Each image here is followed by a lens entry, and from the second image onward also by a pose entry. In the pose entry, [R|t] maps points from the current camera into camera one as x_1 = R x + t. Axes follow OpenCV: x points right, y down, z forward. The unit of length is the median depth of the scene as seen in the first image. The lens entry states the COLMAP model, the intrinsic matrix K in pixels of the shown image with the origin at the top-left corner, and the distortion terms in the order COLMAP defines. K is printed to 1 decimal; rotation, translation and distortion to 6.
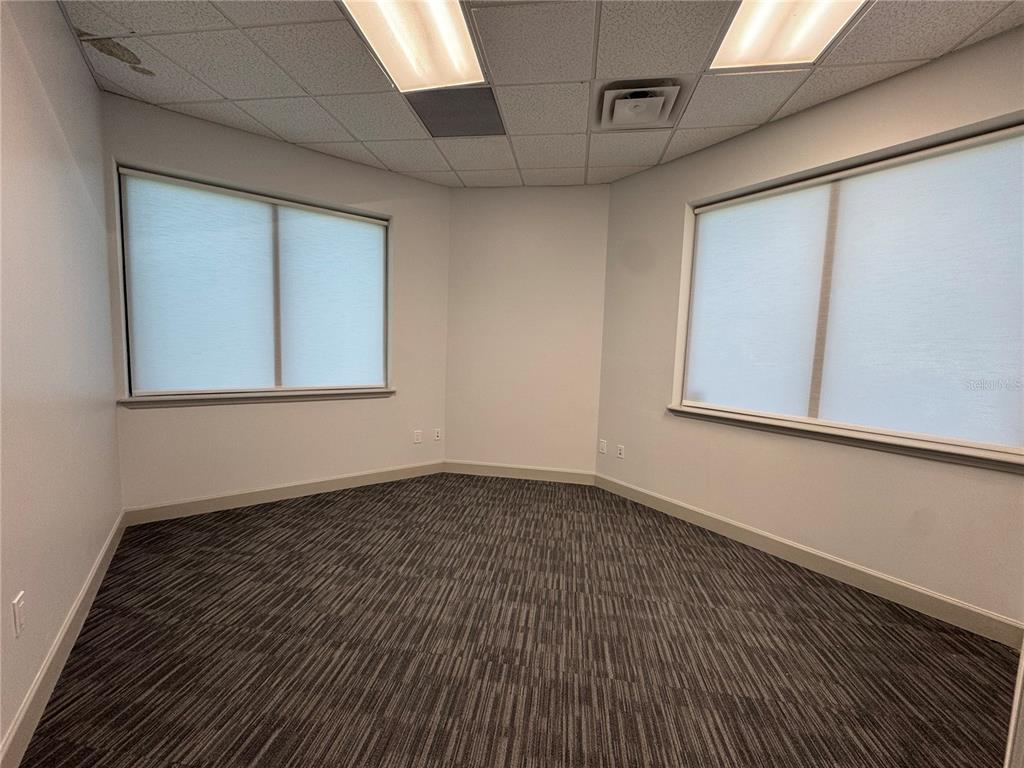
lens RADIAL K [[408.8, 0, 513.1], [0, 408.8, 384.0], [0, 0, 1]] dist [-0.000615, -0.000454]
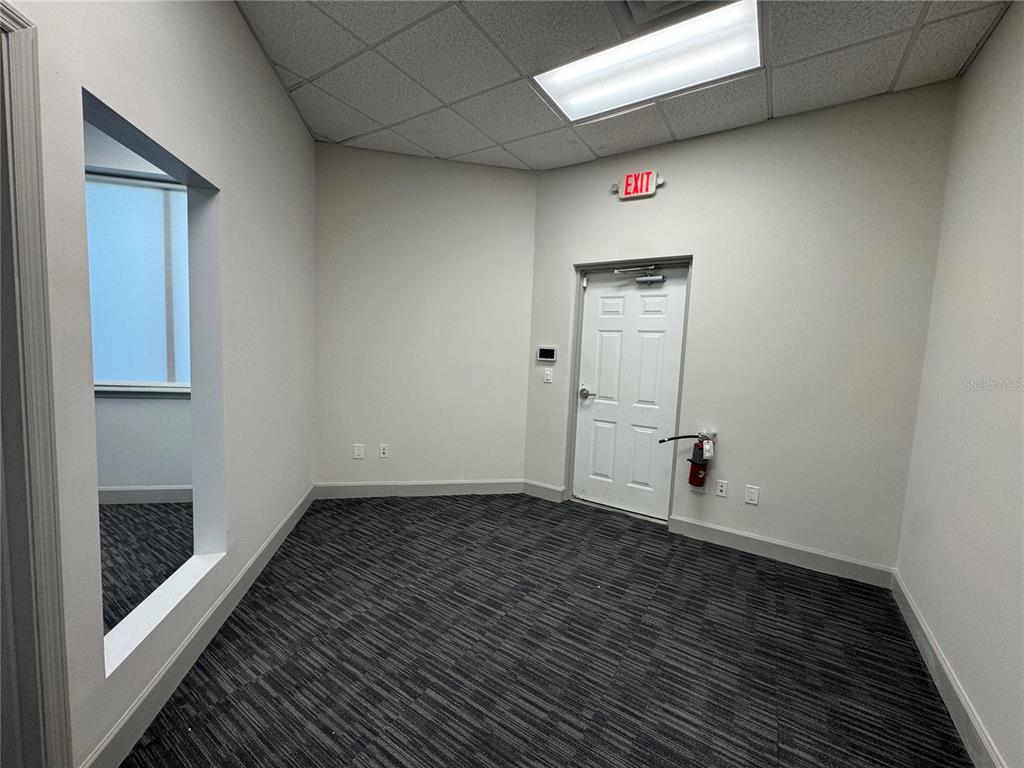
lens RADIAL K [[408.8, 0, 510.3], [0, 408.8, 386.7], [0, 0, 1]] dist [-0.000615, -0.000454]
pose [[0.421282, -0.098168, 0.901601, 0.055503], [0.048770, 0.995138, 0.085564, 0.040113], [-0.905617, 0.007924, 0.424022, -0.429201]]
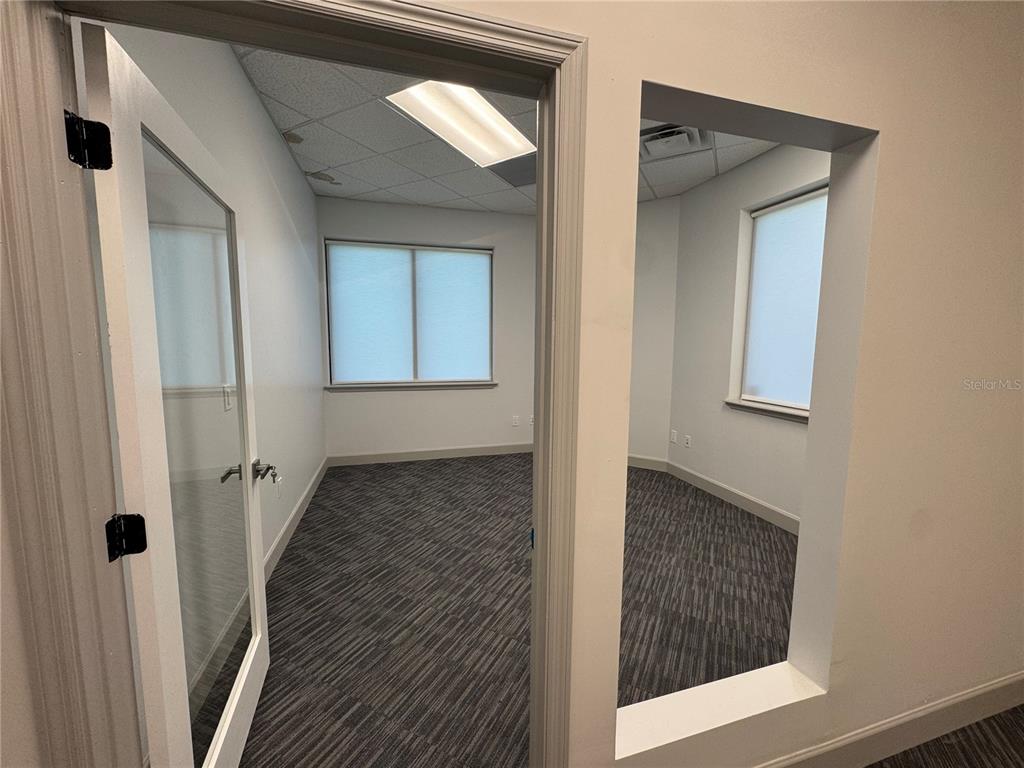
lens RADIAL K [[408.8, 0, 514.0], [0, 408.8, 384.2], [0, 0, 1]] dist [-0.000615, -0.000454]
pose [[0.938305, 0.010103, -0.345661, 0.279962], [-0.007717, 0.999936, 0.008278, 0.010990], [0.345722, -0.005100, 0.938323, -0.242151]]
